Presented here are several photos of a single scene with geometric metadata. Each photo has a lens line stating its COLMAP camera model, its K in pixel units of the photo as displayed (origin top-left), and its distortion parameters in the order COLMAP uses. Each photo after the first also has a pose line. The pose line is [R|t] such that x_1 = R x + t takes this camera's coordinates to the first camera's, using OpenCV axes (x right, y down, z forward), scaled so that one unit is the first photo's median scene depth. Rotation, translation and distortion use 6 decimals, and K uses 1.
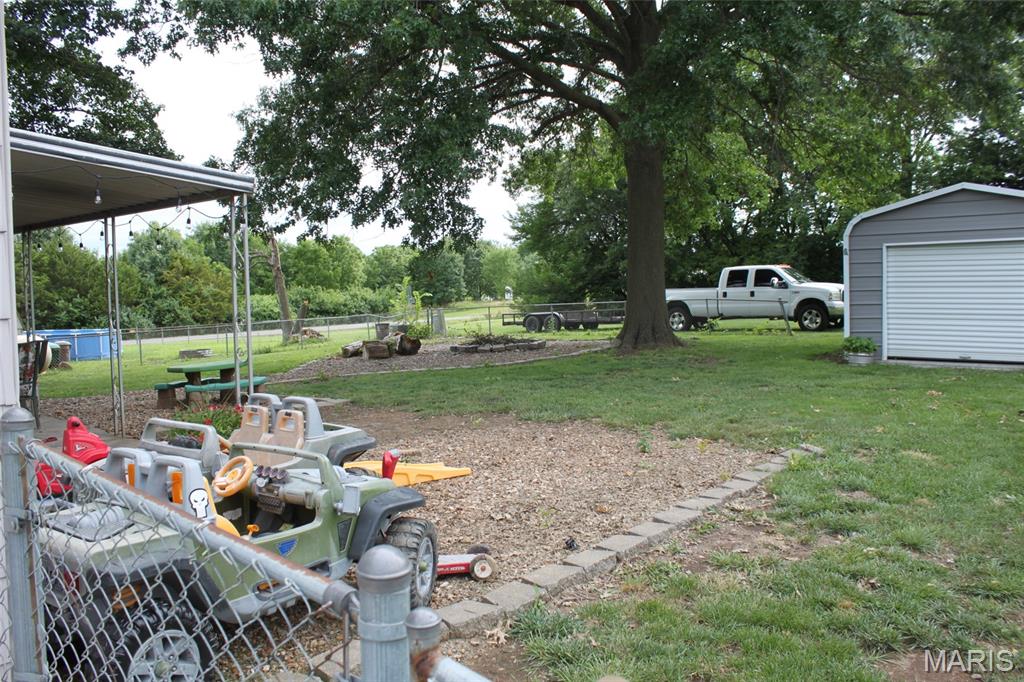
lens RADIAL K [[895.0, 0, 512.0], [0, 895.0, 341.0], [0, 0, 1]] dist [-0.111319, 0.096141]
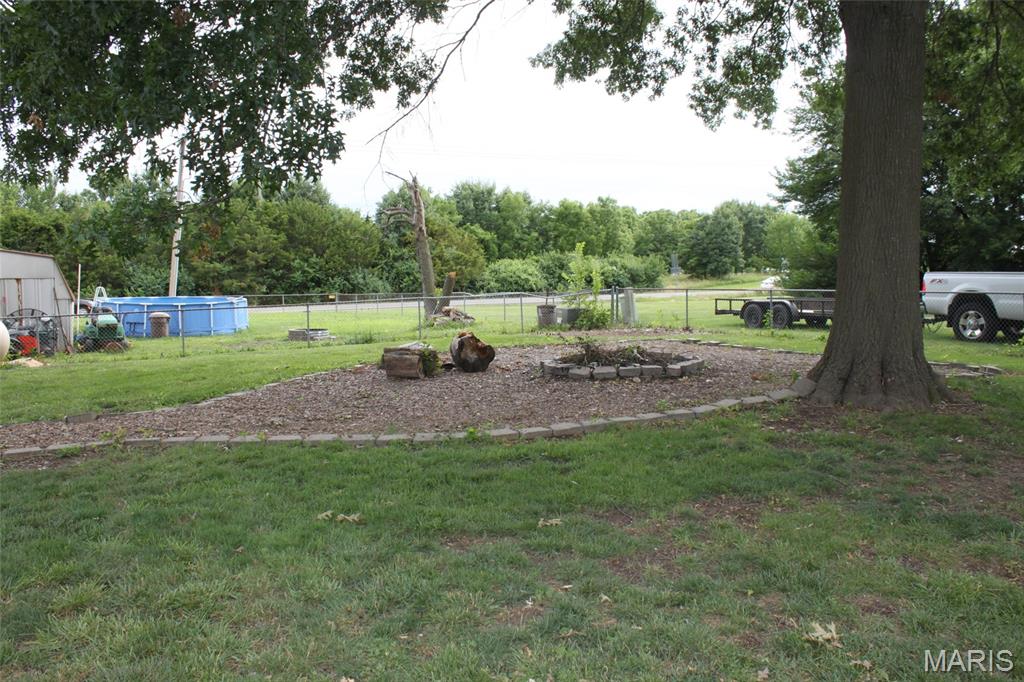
lens RADIAL K [[895.0, 0, 512.0], [0, 895.0, 341.0], [0, 0, 1]] dist [-0.111319, 0.096141]
pose [[0.945321, 0.054913, -0.321485, 0.033673], [-0.042720, 0.998079, 0.044865, -0.010729], [0.323331, -0.028678, 0.945851, 0.136462]]
